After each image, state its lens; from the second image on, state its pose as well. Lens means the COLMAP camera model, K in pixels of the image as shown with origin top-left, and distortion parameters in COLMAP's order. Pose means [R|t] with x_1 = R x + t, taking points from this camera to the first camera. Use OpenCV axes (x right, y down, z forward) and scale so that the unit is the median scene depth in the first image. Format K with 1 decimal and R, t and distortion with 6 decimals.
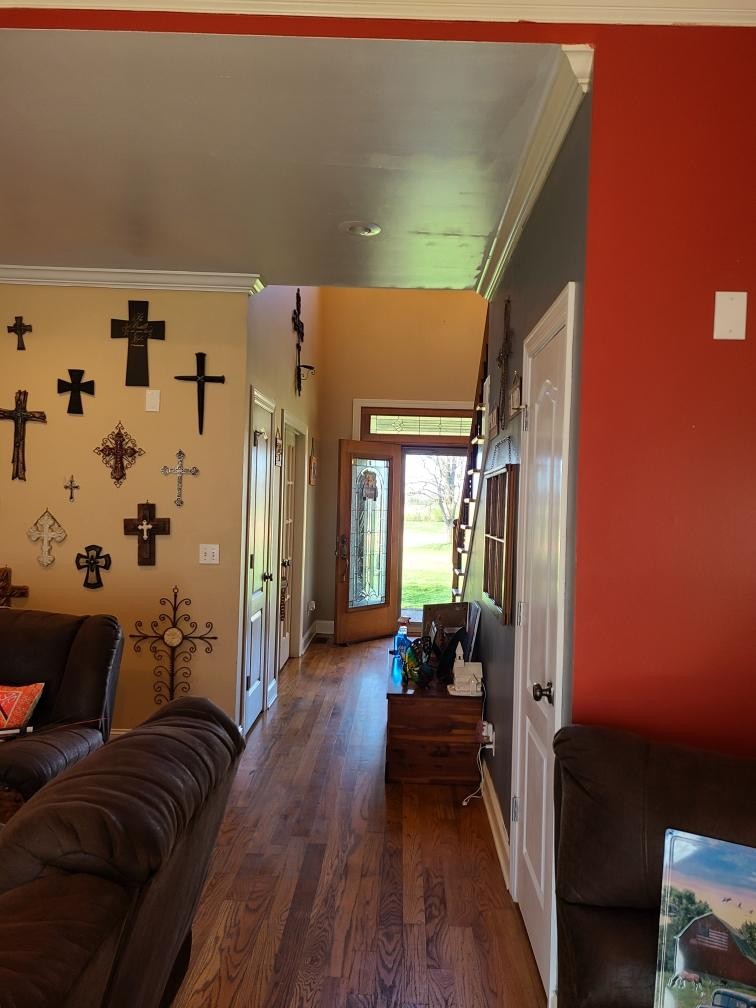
lens RADIAL K [[753.0, 0, 394.5], [0, 753.0, 510.4], [0, 0, 1]] dist [0.082627, -0.077254]
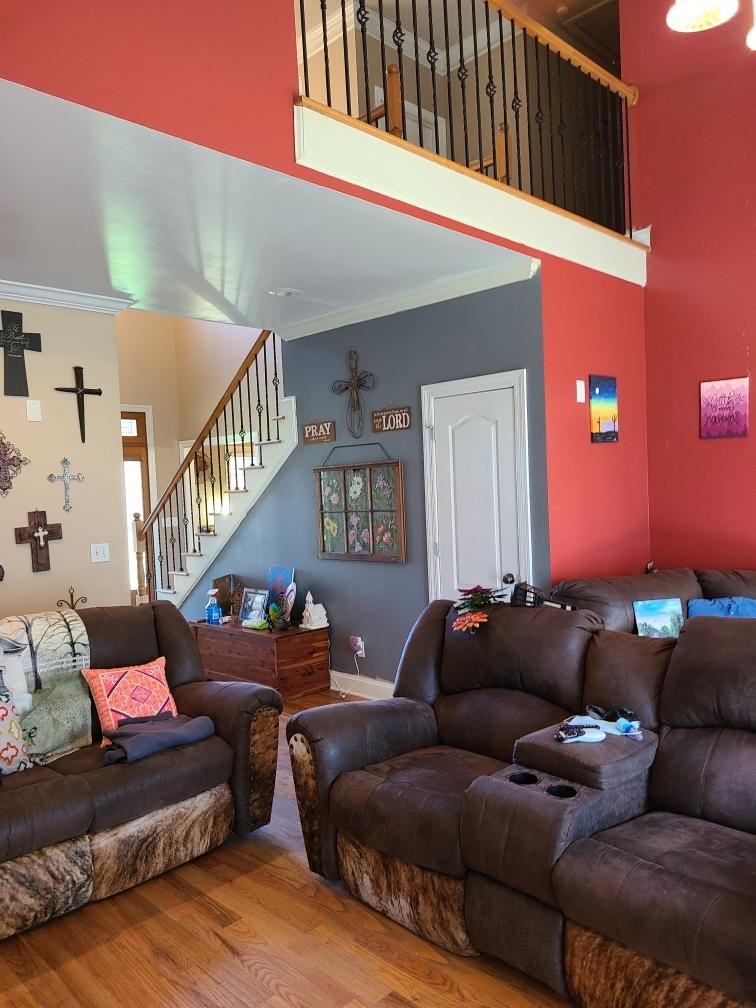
lens RADIAL K [[741.5, 0, 413.4], [0, 741.5, 517.3], [0, 0, 1]] dist [0.043091, -0.000609]
pose [[0.685513, -0.089316, 0.722562, -0.737007], [0.071208, 0.995914, 0.055548, -0.021625], [-0.724570, 0.013373, 0.689071, -0.069623]]
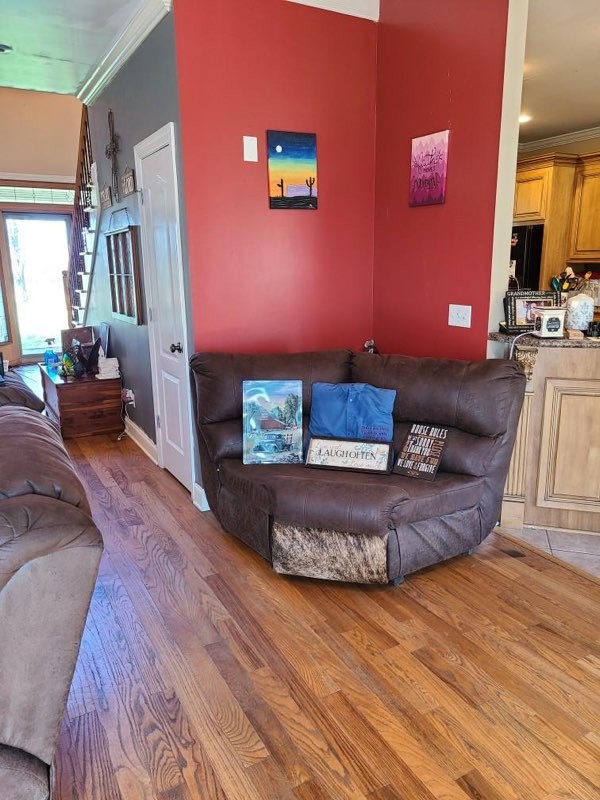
lens RADIAL K [[597.6, 0, 313.1], [0, 597.6, 405.1], [0, 0, 1]] dist [0.082627, -0.077254]
pose [[0.864682, -0.149642, 0.479513, -0.147335], [0.040227, 0.972159, 0.230842, 0.022570], [-0.500706, -0.180316, 0.846628, -0.288924]]
